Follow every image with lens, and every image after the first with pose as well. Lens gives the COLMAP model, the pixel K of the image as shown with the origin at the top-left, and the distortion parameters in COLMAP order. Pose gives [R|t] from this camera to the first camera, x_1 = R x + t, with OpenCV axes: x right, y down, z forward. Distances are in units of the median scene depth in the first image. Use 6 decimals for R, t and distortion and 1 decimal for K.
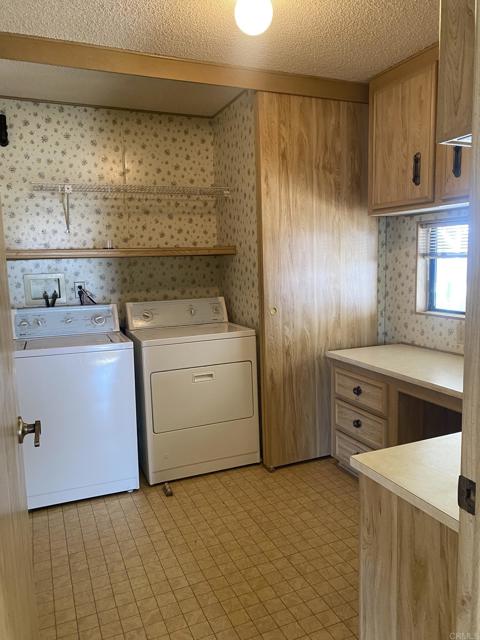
lens RADIAL K [[484.8, 0, 247.5], [0, 484.8, 326.9], [0, 0, 1]] dist [0.043873, -0.060845]
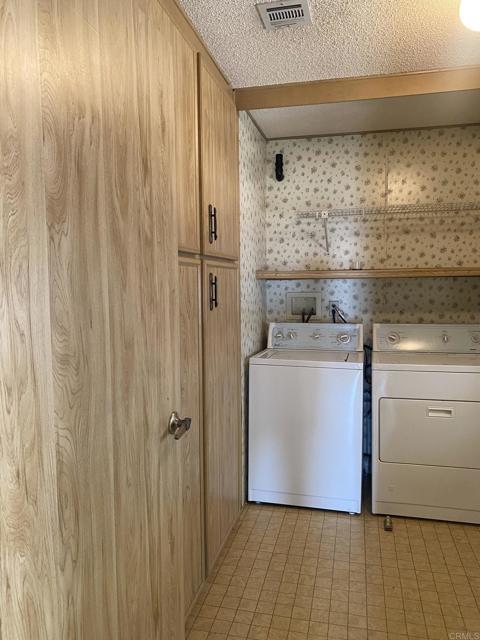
lens RADIAL K [[484.8, 0, 247.7], [0, 484.8, 326.4], [0, 0, 1]] dist [0.043873, -0.060845]
pose [[0.803732, 0.074601, -0.590296, 0.135062], [-0.095599, 0.995410, -0.004365, -0.015424], [0.587261, 0.059940, 0.807175, 0.047736]]
